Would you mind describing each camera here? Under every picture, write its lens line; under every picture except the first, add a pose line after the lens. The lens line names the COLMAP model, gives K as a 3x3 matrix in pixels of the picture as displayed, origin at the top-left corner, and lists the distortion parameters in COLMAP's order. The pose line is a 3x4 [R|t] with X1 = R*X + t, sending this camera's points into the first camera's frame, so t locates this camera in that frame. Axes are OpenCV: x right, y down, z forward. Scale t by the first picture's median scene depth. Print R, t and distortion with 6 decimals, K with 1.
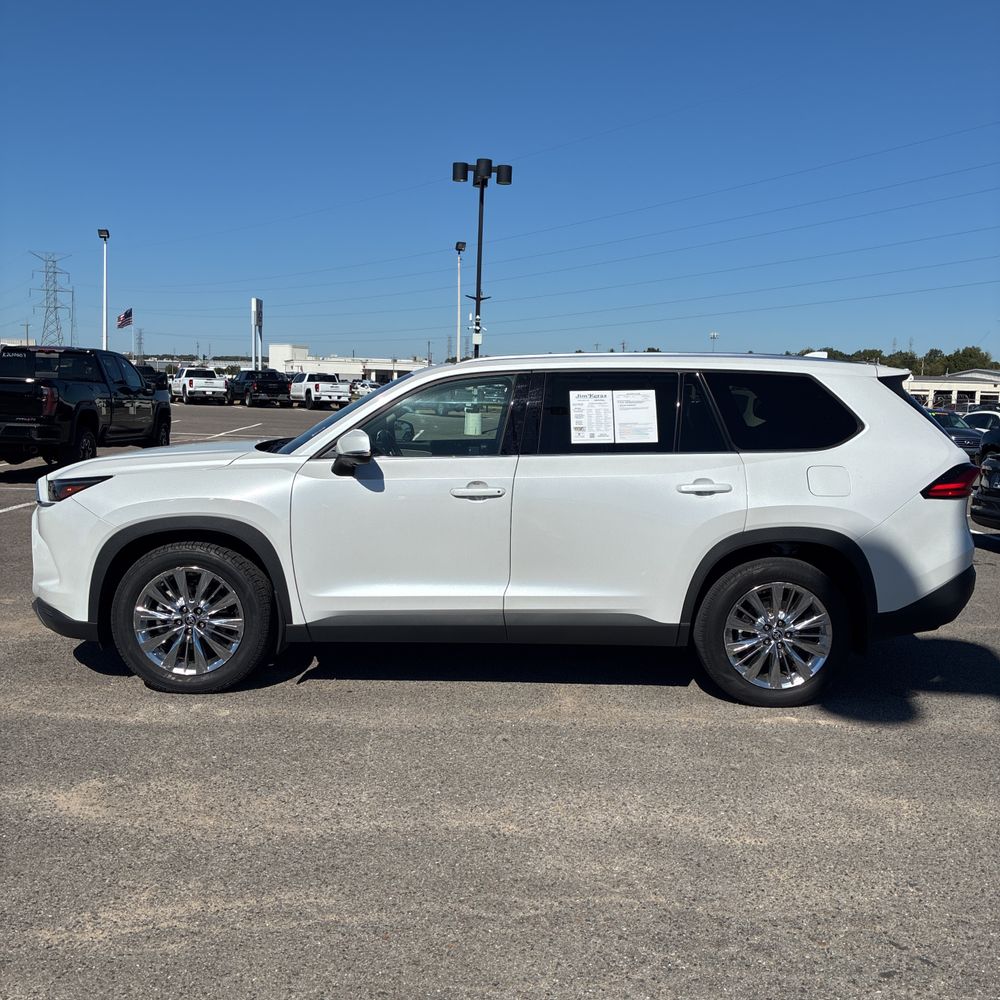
lens RADIAL K [[1027.1, 0, 504.8], [0, 1027.1, 501.7], [0, 0, 1]] dist [0.023426, 0.003585]
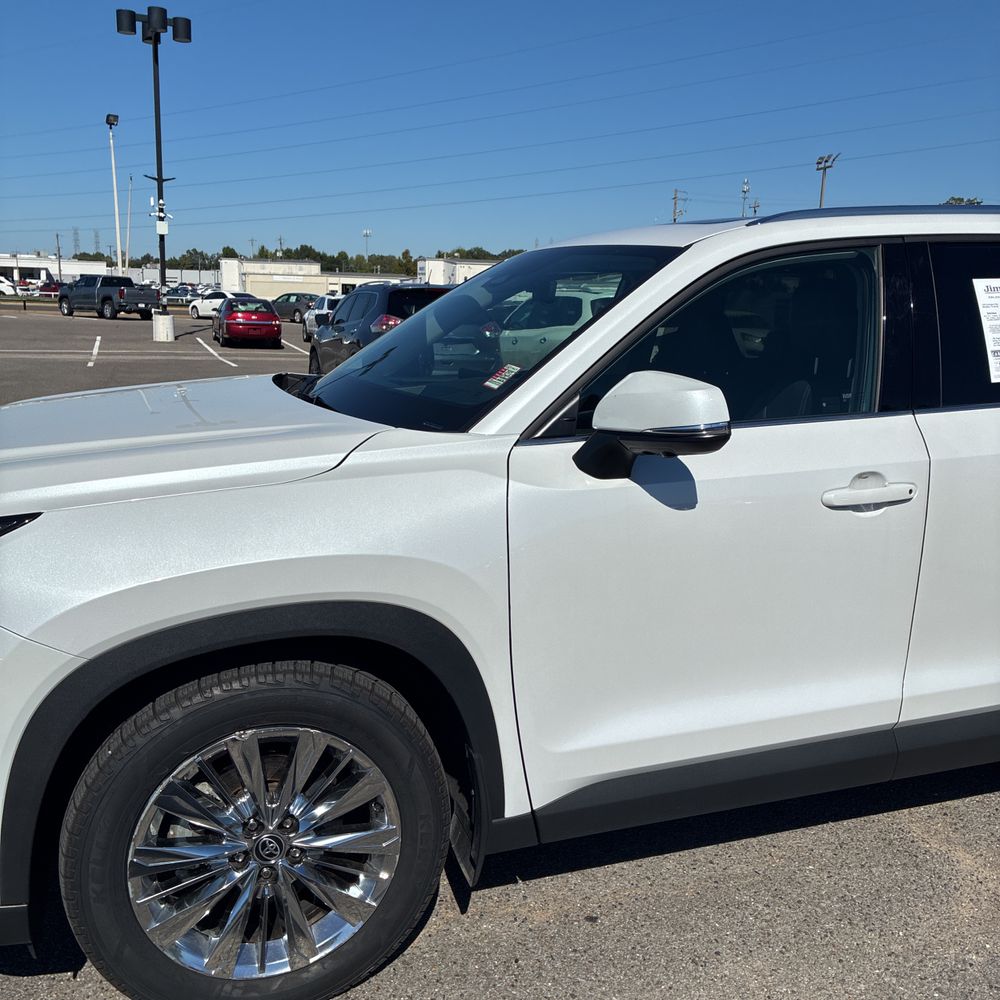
lens RADIAL K [[1034.0, 0, 499.1], [0, 1034.0, 502.2], [0, 0, 1]] dist [0.008729, 0.020886]
pose [[0.948297, -0.070541, 0.309446, -0.329599], [0.040678, 0.993960, 0.101927, -0.059895], [-0.314767, -0.084069, 0.945439, 0.578207]]
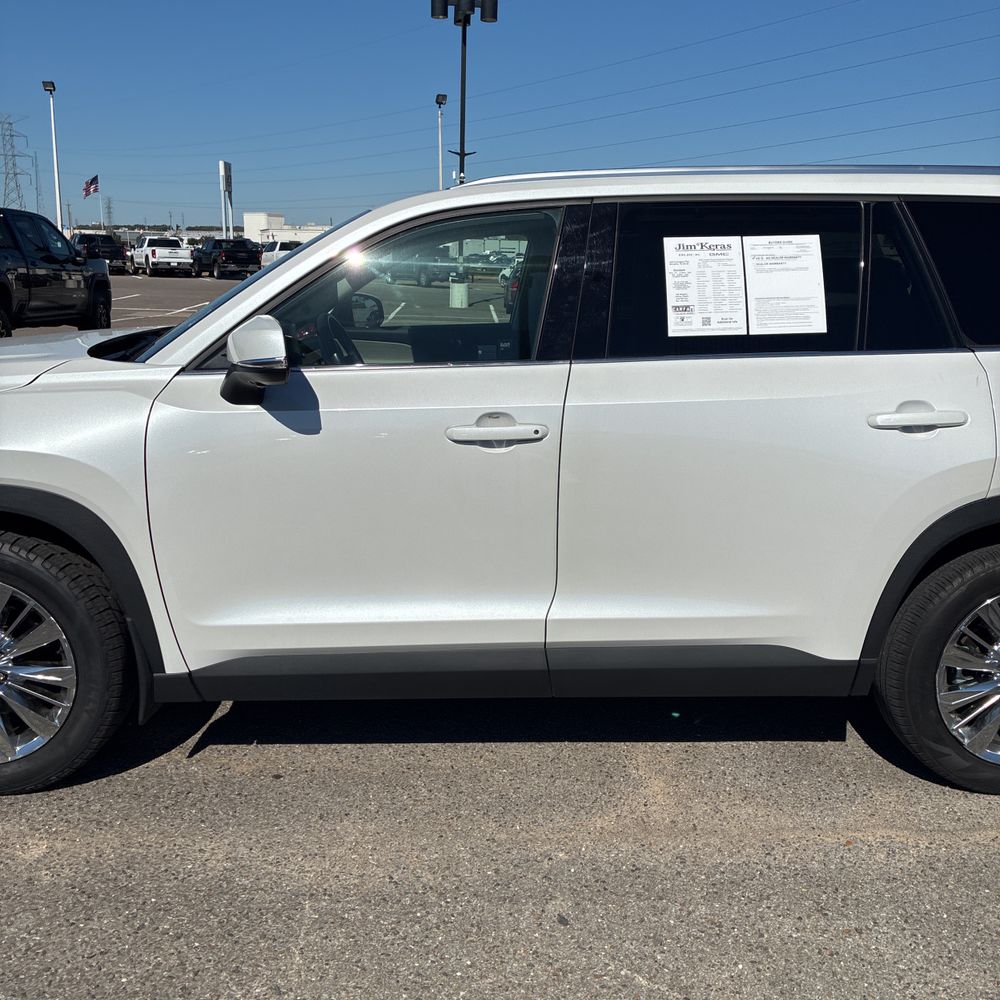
lens RADIAL K [[1027.1, 0, 504.8], [0, 1027.1, 501.7], [0, 0, 1]] dist [0.023426, 0.003585]
pose [[0.999835, -0.012491, 0.013203, -0.029170], [0.010775, 0.992361, 0.122893, -0.037679], [-0.014637, -0.122730, 0.992332, 0.449062]]
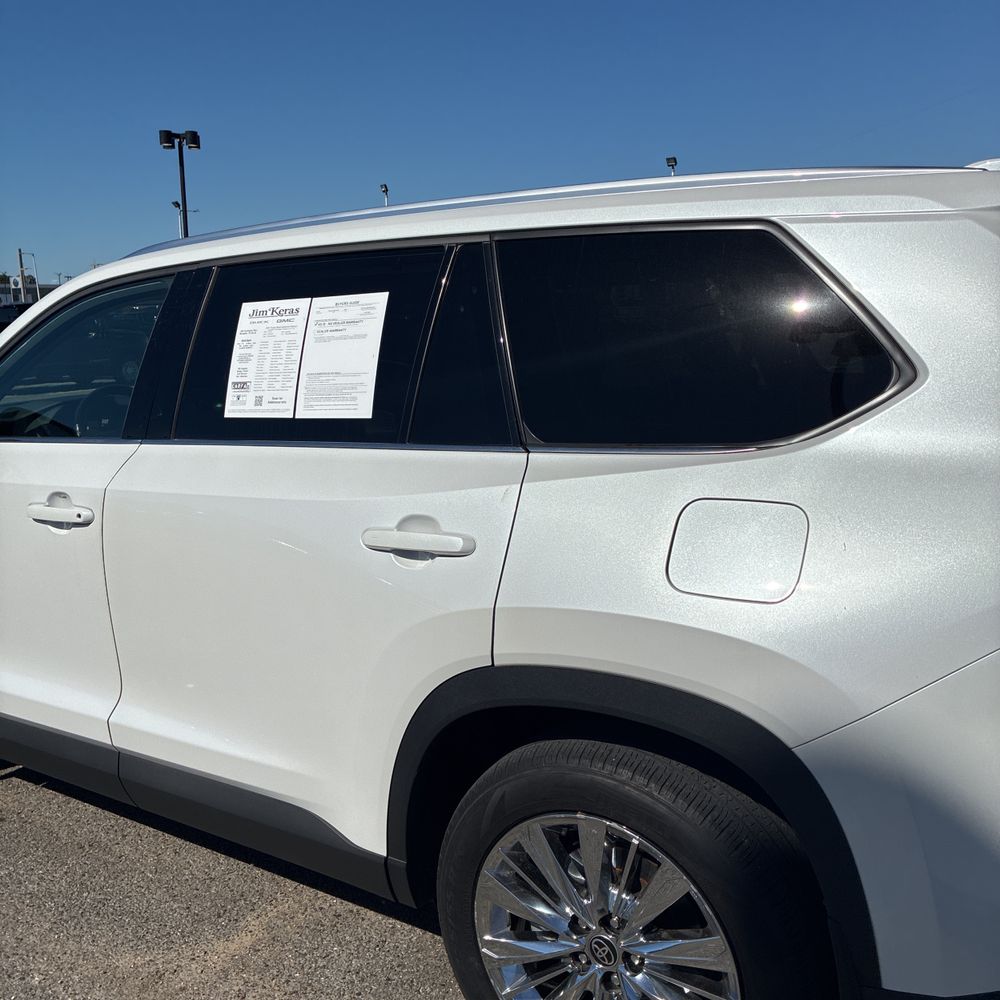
lens RADIAL K [[1014.1, 0, 494.1], [0, 1014.1, 511.3], [0, 0, 1]] dist [0.034835, -0.022922]
pose [[0.830602, 0.066790, -0.552846, 0.418415], [-0.021049, 0.995837, 0.088684, -0.057493], [0.556468, -0.062024, 0.828551, 0.679355]]
